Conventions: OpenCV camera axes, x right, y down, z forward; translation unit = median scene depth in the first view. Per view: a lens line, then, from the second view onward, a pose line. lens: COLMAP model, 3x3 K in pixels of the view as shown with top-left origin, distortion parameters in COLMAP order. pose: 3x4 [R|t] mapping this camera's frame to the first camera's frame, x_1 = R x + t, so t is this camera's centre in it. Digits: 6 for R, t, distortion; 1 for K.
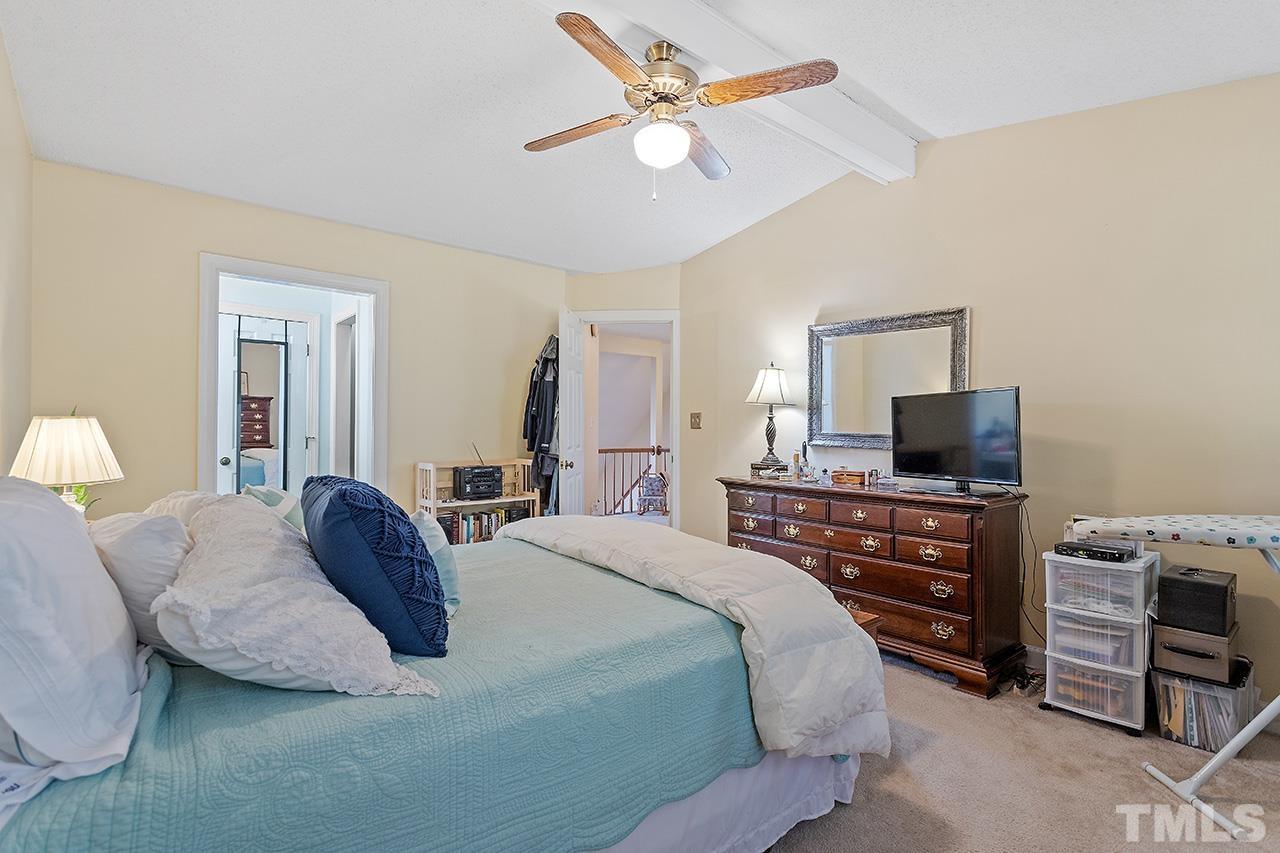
lens RADIAL K [[617.8, 0, 643.3], [0, 617.8, 423.8], [0, 0, 1]] dist [0.005653, 0.000410]
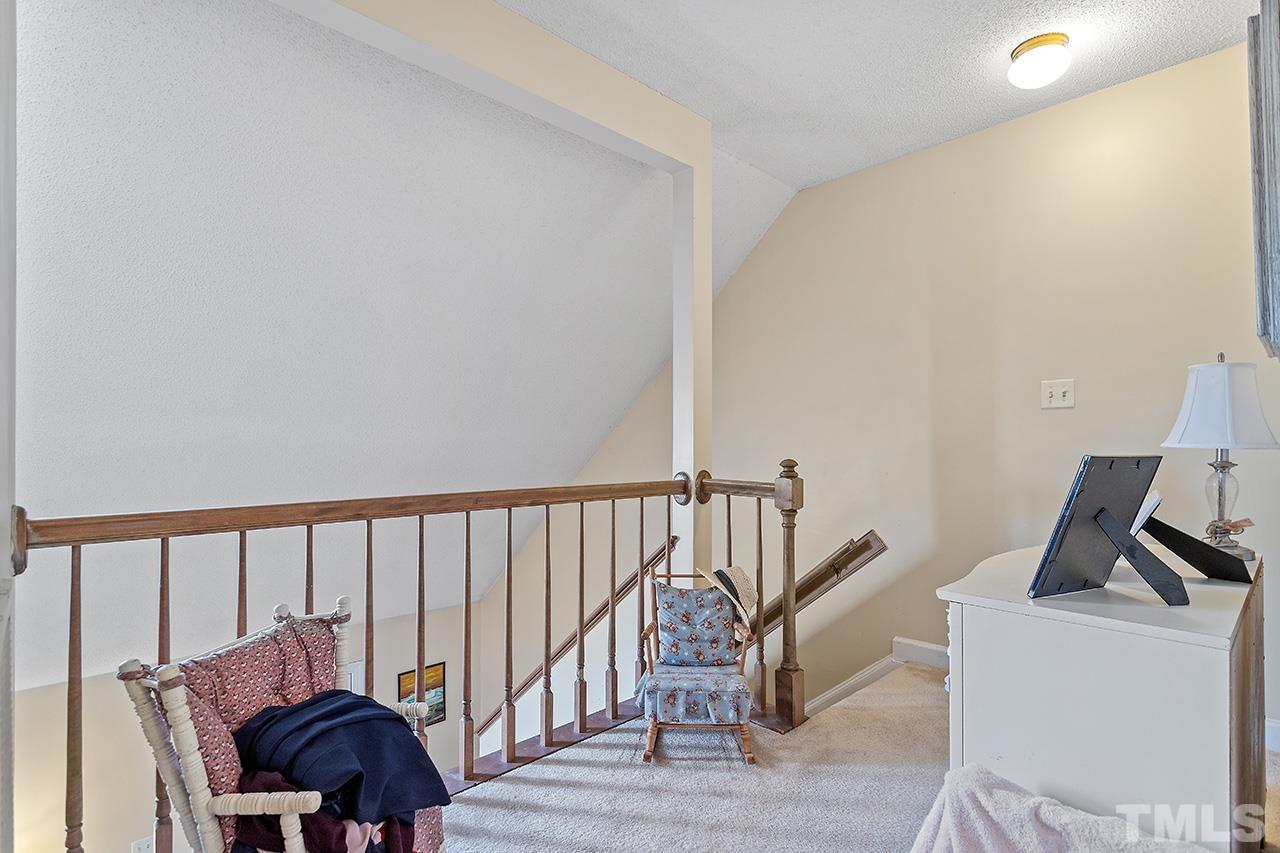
lens RADIAL K [[617.8, 0, 641.4], [0, 617.8, 432.1], [0, 0, 1]] dist [0.005653, 0.000410]
pose [[0.999352, -0.022334, 0.028241, -0.012716], [0.022168, 0.999735, 0.006176, 0.013731], [-0.028371, -0.005546, 0.999582, 0.704060]]
